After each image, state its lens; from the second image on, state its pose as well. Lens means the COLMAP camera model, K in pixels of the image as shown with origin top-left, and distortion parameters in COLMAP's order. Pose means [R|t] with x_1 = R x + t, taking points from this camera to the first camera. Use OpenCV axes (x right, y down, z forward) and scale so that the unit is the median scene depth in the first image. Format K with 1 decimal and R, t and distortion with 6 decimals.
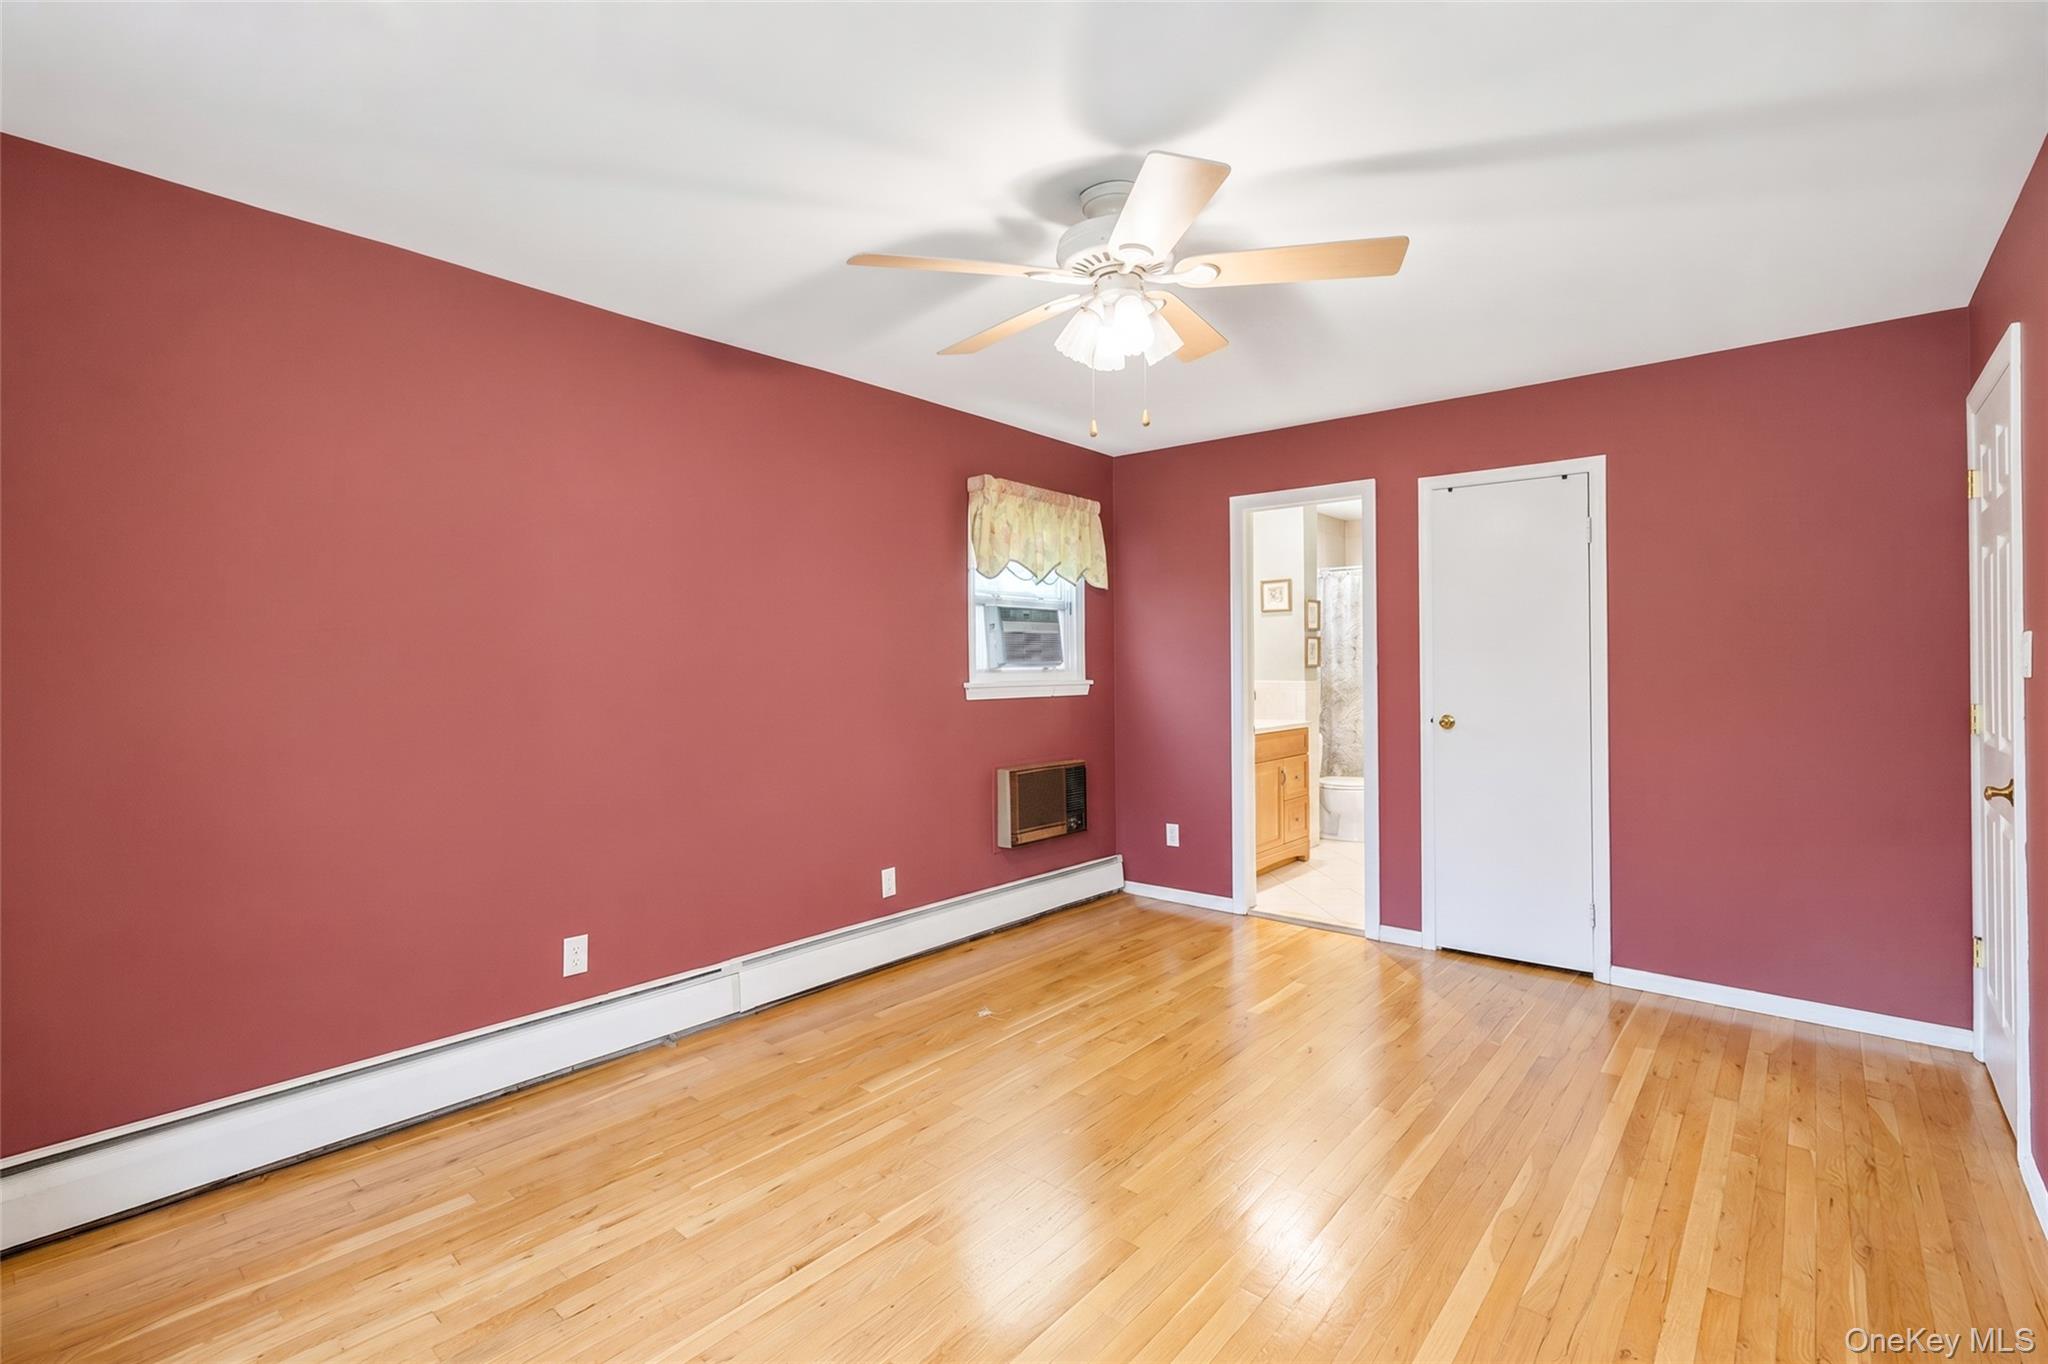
lens RADIAL K [[906.6, 0, 1025.5], [0, 906.6, 667.0], [0, 0, 1]] dist [0.001200, 0.000211]
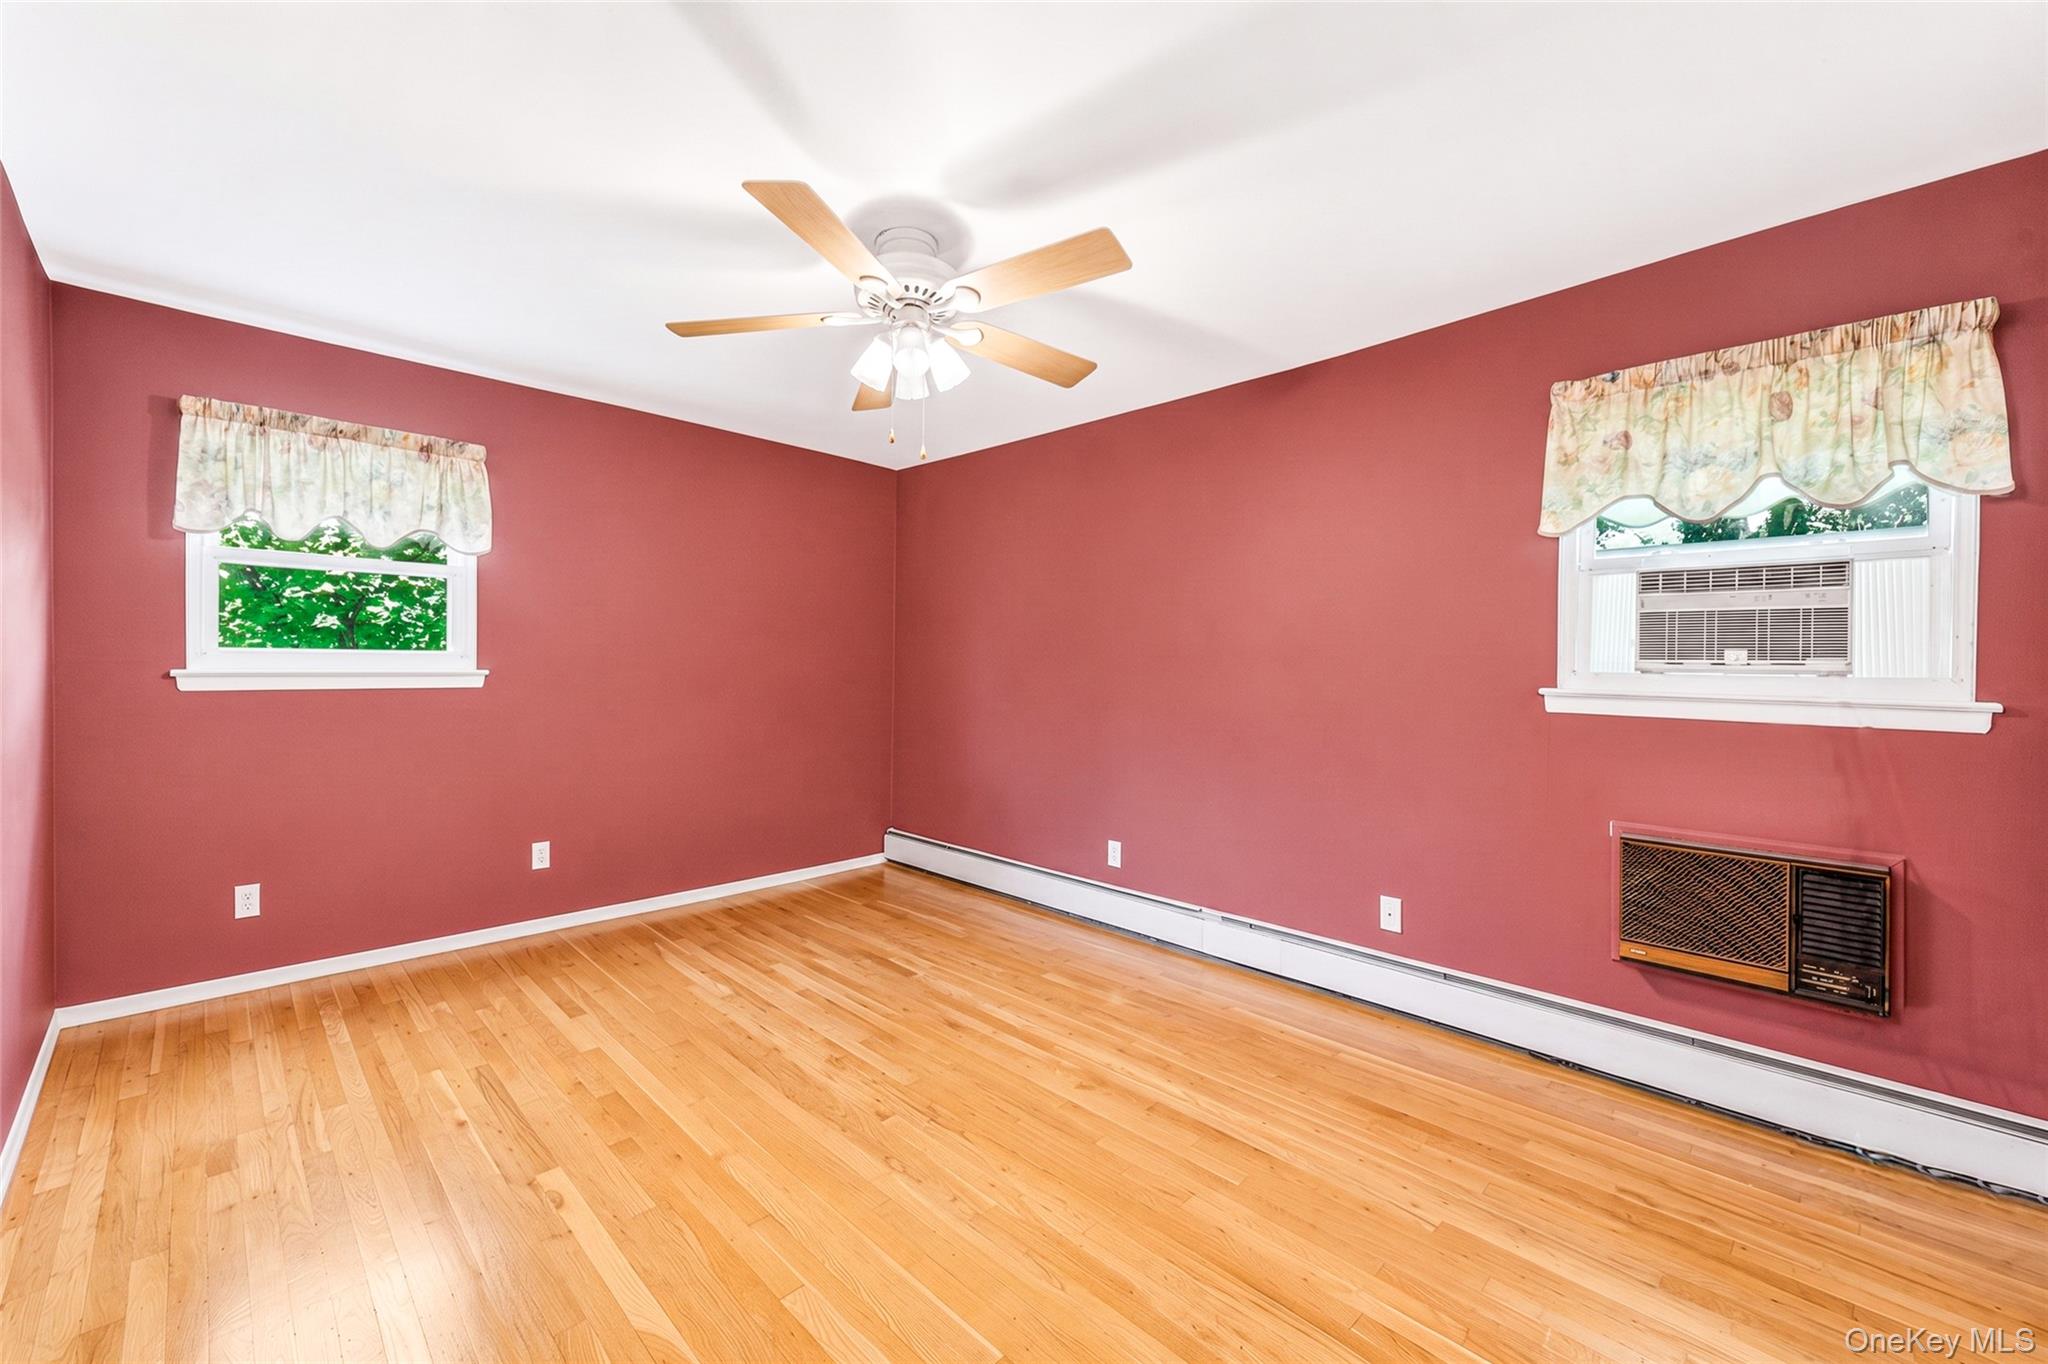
lens RADIAL K [[798.5, 0, 1025.8], [0, 798.5, 675.0], [0, 0, 1]] dist [0.000420, 0.000153]
pose [[-0.061116, 0.024257, -0.997836, 0.611067], [-0.005788, 0.999679, 0.024656, -0.007606], [0.998114, 0.007282, -0.060956, 0.684046]]
